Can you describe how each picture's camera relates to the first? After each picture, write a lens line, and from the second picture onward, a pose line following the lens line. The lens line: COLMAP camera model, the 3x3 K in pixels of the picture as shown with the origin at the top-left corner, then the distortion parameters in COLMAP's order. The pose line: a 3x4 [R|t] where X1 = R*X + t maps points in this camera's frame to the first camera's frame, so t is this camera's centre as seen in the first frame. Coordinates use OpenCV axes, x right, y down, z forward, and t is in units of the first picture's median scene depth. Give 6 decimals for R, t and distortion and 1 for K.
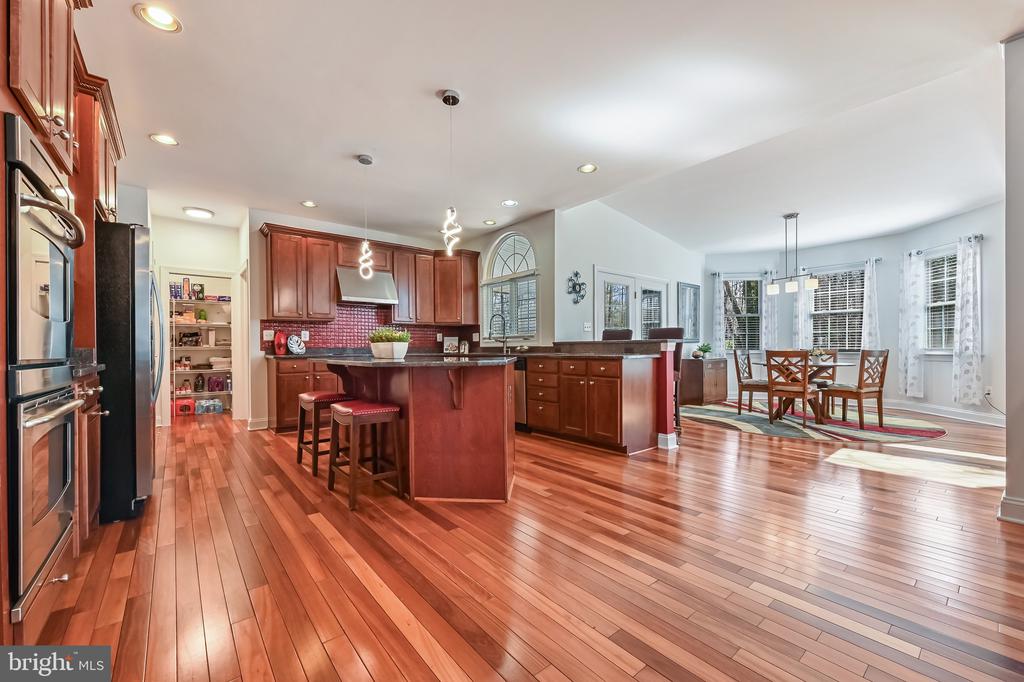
lens RADIAL K [[410.8, 0, 508.5], [0, 410.8, 347.4], [0, 0, 1]] dist [-0.000032, -0.000309]
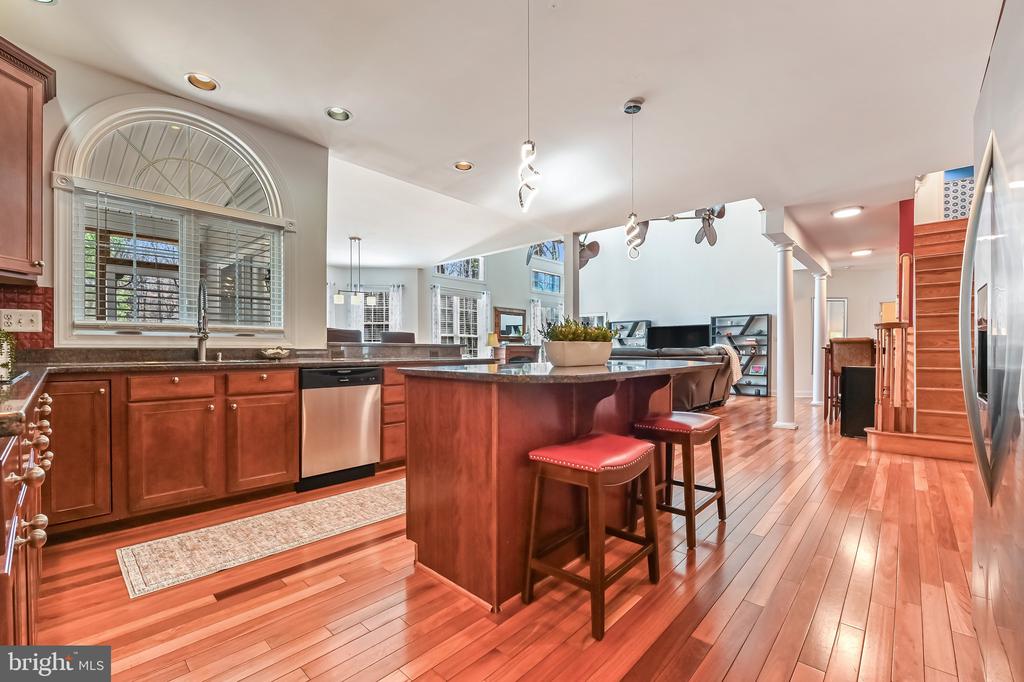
lens RADIAL K [[433.1, 0, 507.7], [0, 433.1, 351.1], [0, 0, 1]] dist [0.000223, 0.000054]
pose [[-0.116336, 0.006134, 0.993191, -0.518005], [0.001571, 0.999981, -0.005992, 0.004488], [-0.993209, 0.000863, -0.116343, 0.648714]]
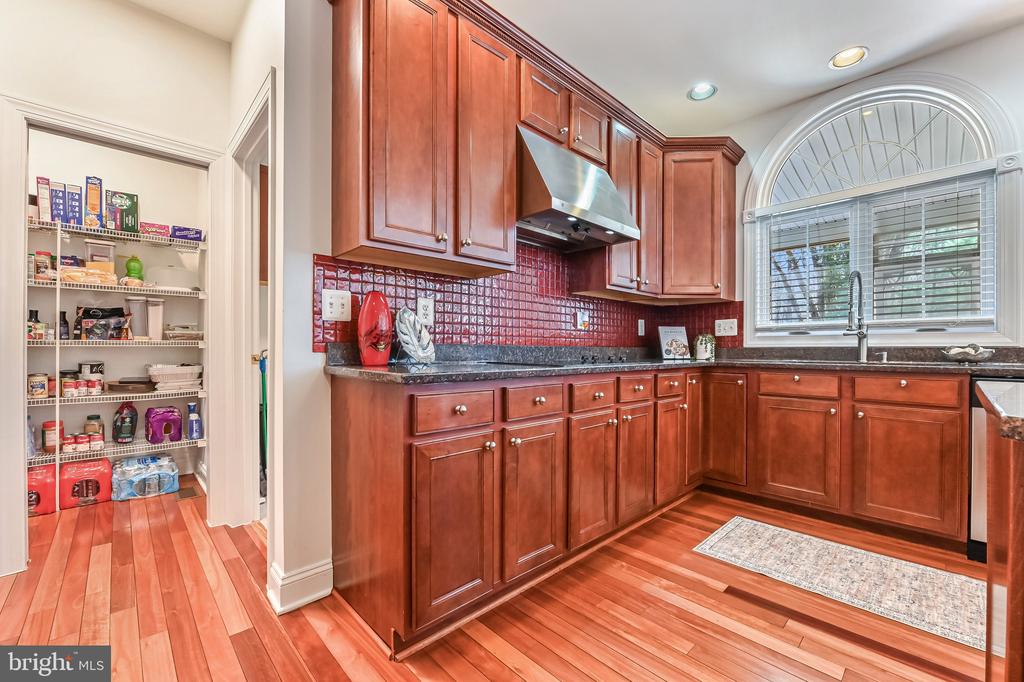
lens RADIAL K [[422.5, 0, 512.1], [0, 422.5, 347.4], [0, 0, 1]] dist [-0.004289, -0.000549]
pose [[0.997237, 0.009667, 0.073658, -0.384416], [-0.009438, 0.999949, -0.003454, 0.003276], [-0.073687, 0.002749, 0.997278, 0.536139]]
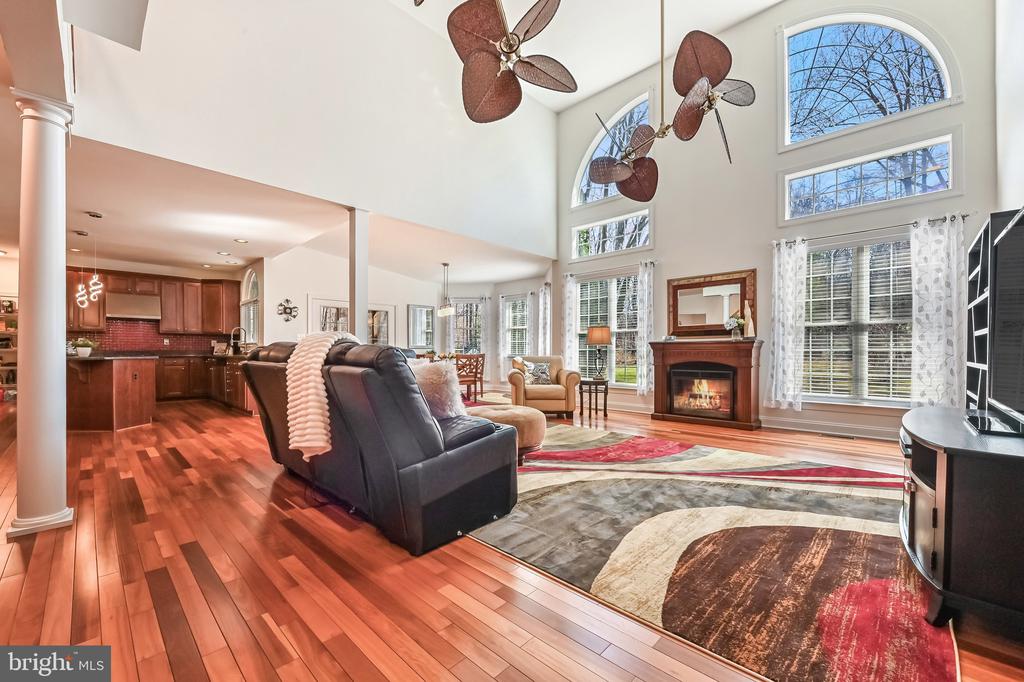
lens RADIAL K [[410.8, 0, 508.5], [0, 410.8, 347.4], [0, 0, 1]] dist [-0.000032, -0.000309]
pose [[0.994103, 0.007738, 0.108167, 0.682813], [-0.006585, 0.999918, -0.011010, -0.002179], [-0.108243, 0.010233, 0.994072, -0.463226]]
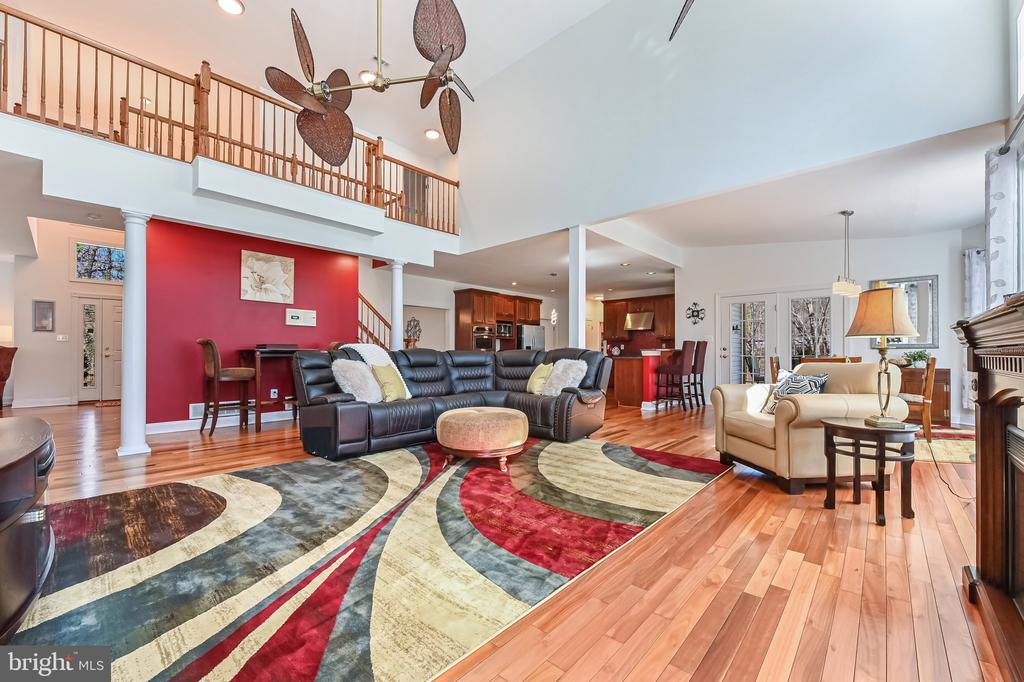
lens RADIAL K [[410.8, 0, 508.5], [0, 410.8, 347.4], [0, 0, 1]] dist [-0.000032, -0.000309]
pose [[0.131552, -0.002263, -0.991307, 1.357419], [-0.003859, 0.999989, -0.002795, -0.011524], [0.991302, 0.004193, 0.131542, 0.106317]]
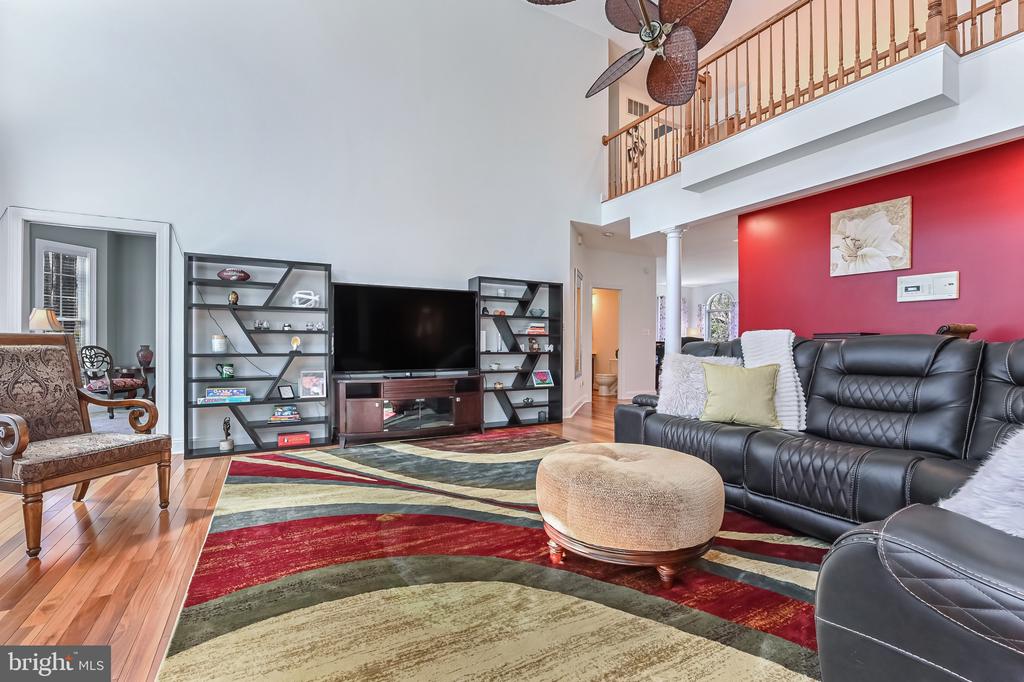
lens RADIAL K [[471.4, 0, 529.1], [0, 471.4, 344.0], [0, 0, 1]] dist [0.000485, 0.000058]
pose [[-0.987946, 0.010868, 0.154420, 0.758297], [0.009850, 0.999924, -0.007359, -0.000543], [-0.154488, -0.005750, -0.987978, 0.535255]]
